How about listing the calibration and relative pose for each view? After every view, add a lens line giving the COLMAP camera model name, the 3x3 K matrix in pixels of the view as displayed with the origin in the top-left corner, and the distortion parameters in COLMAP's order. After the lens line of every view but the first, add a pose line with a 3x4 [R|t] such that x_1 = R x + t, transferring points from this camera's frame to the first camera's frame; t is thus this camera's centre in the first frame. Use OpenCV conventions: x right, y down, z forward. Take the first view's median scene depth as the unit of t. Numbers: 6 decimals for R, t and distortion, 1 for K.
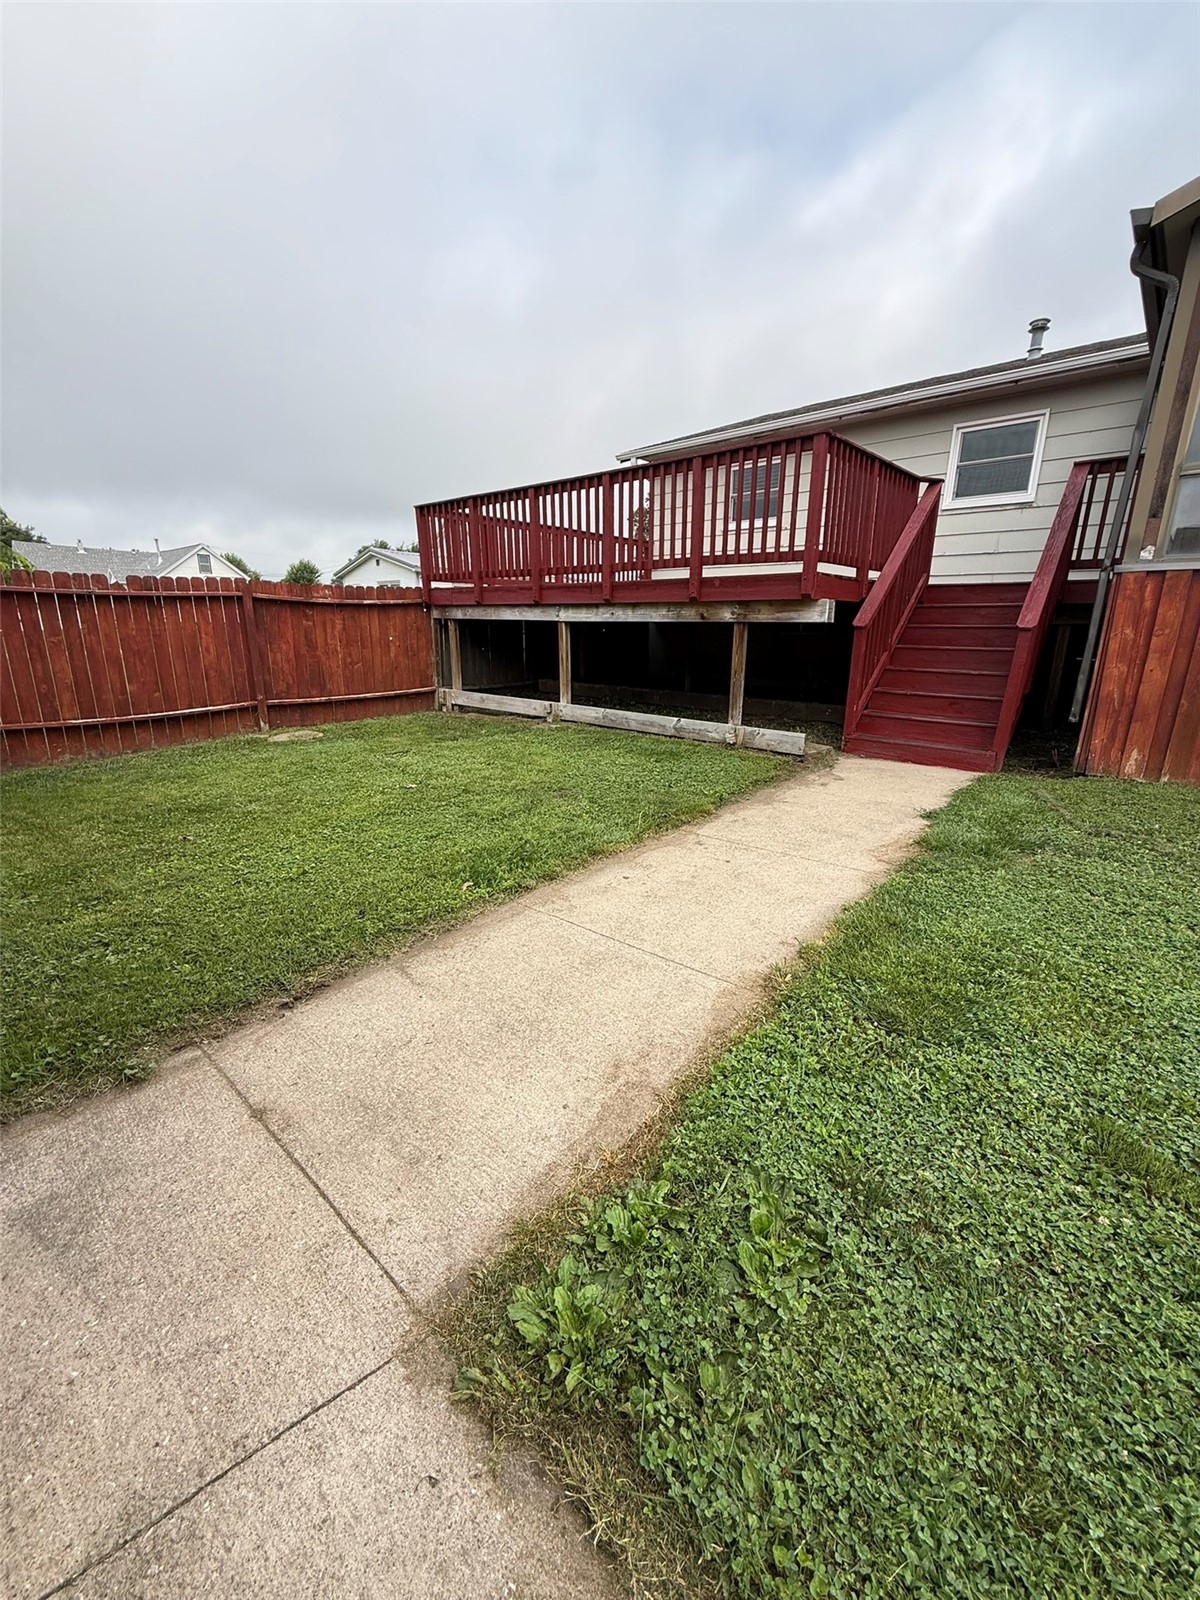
lens RADIAL K [[634.7, 0, 601.7], [0, 634.7, 800.7], [0, 0, 1]] dist [-0.000211, 0.000197]
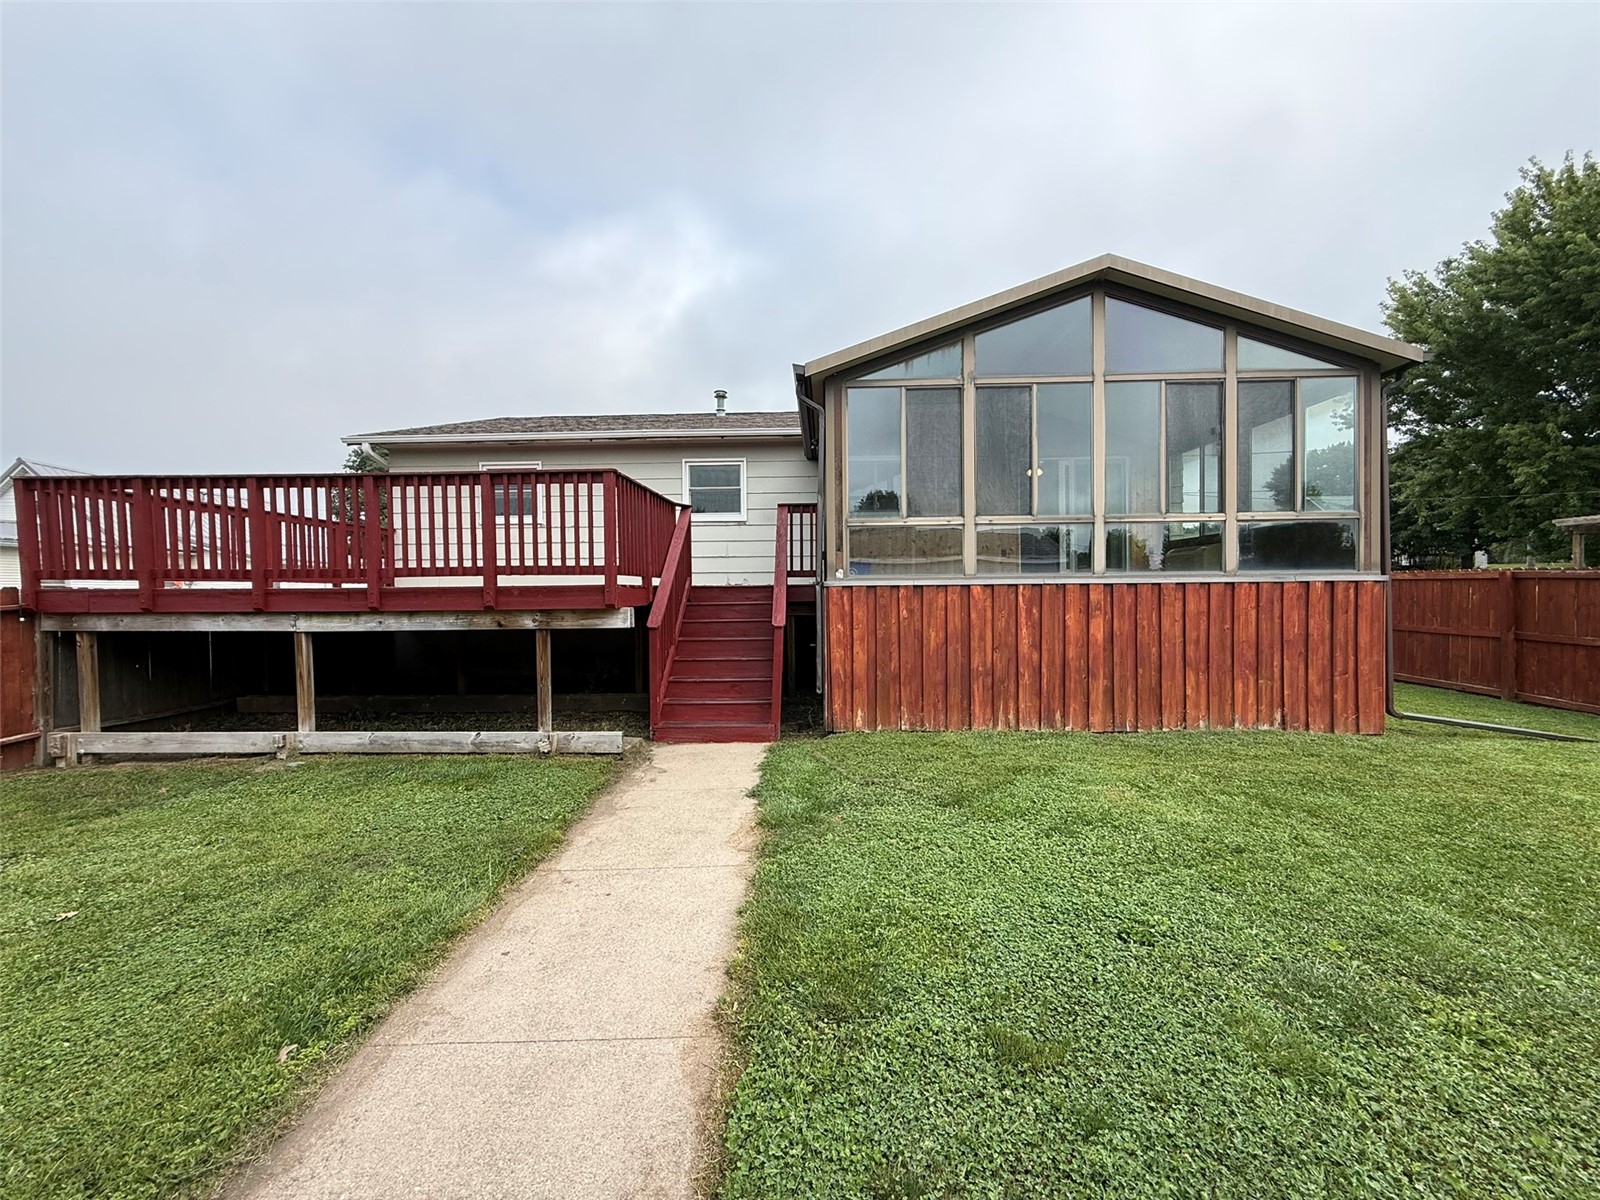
lens RADIAL K [[634.7, 0, 802.0], [0, 634.7, 607.0], [0, 0, 1]] dist [-0.000211, 0.000197]
pose [[0.770923, -0.026670, 0.636369, -0.123337], [0.185747, 0.965106, -0.184574, -0.065150], [-0.609242, 0.260496, 0.748977, -0.008097]]
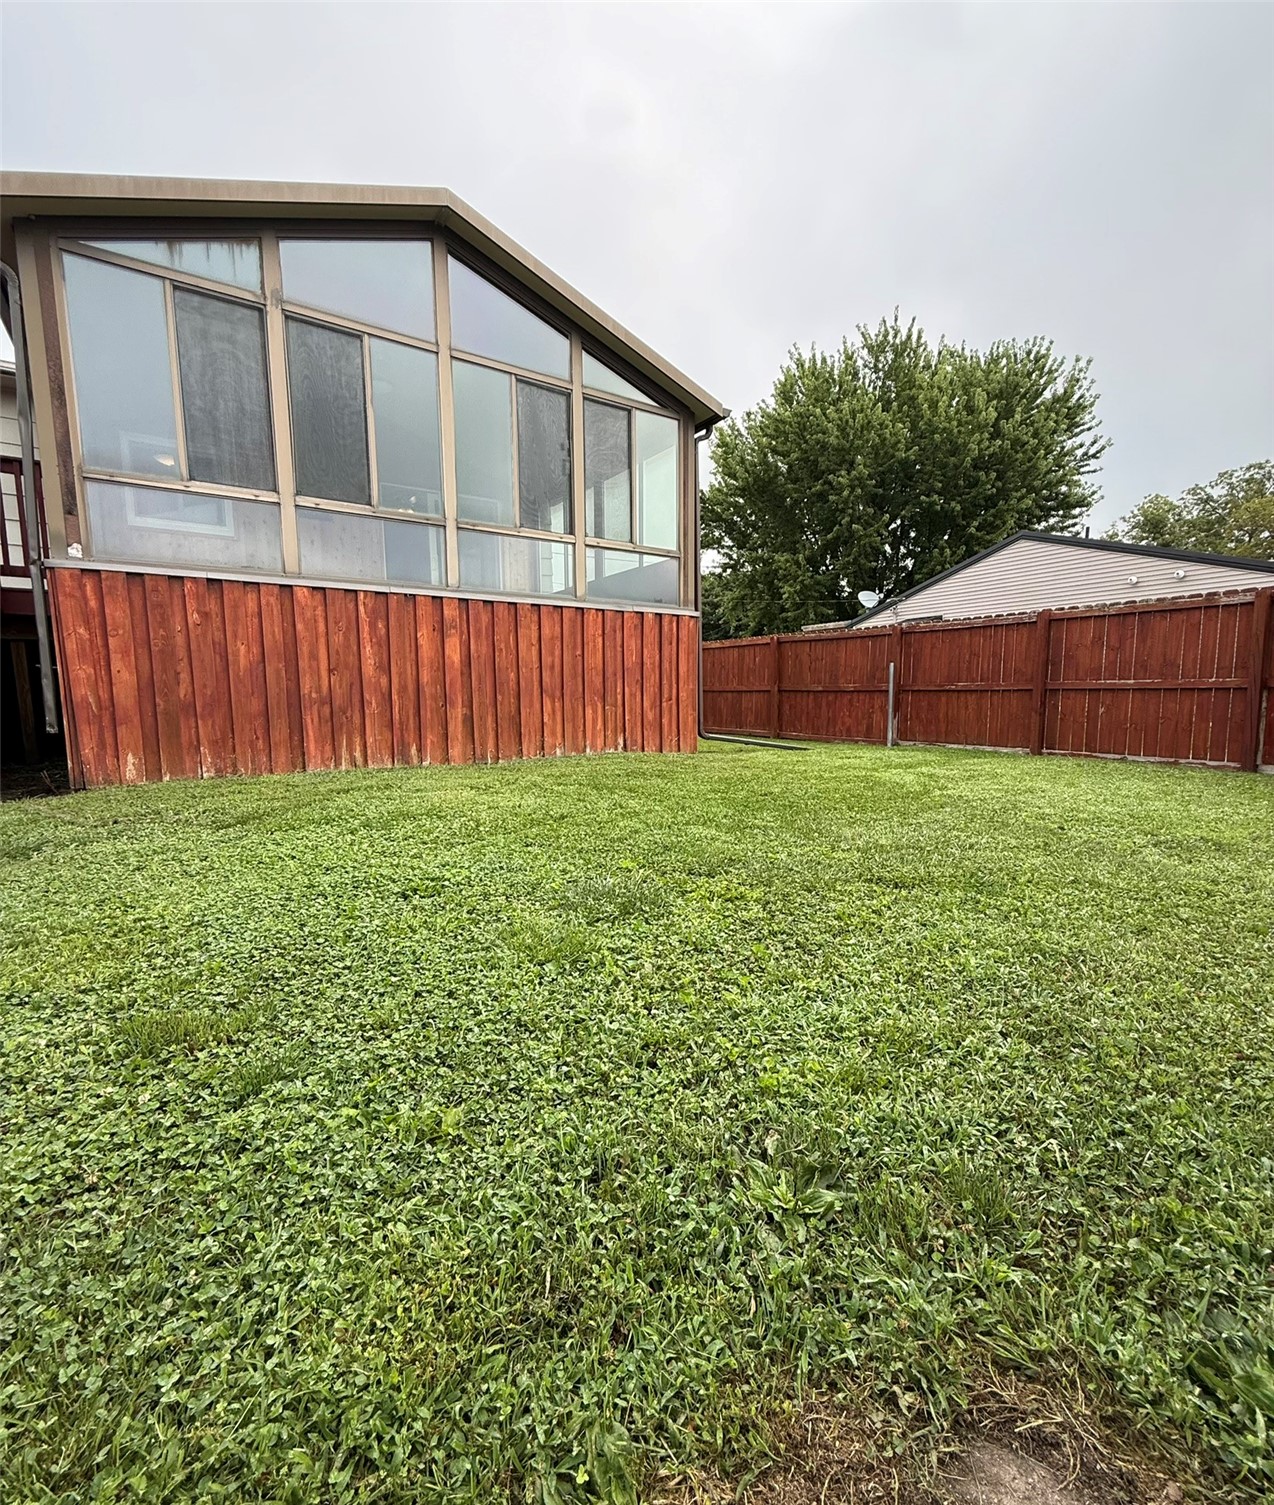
lens RADIAL K [[676.9, 0, 638.3], [0, 676.9, 783.2], [0, 0, 1]] dist [-0.003717, 0.000275]
pose [[0.244643, -0.130745, 0.960758, 0.046127], [0.267454, 0.961526, 0.062747, 0.105368], [-0.931997, 0.241608, 0.270198, 0.022235]]
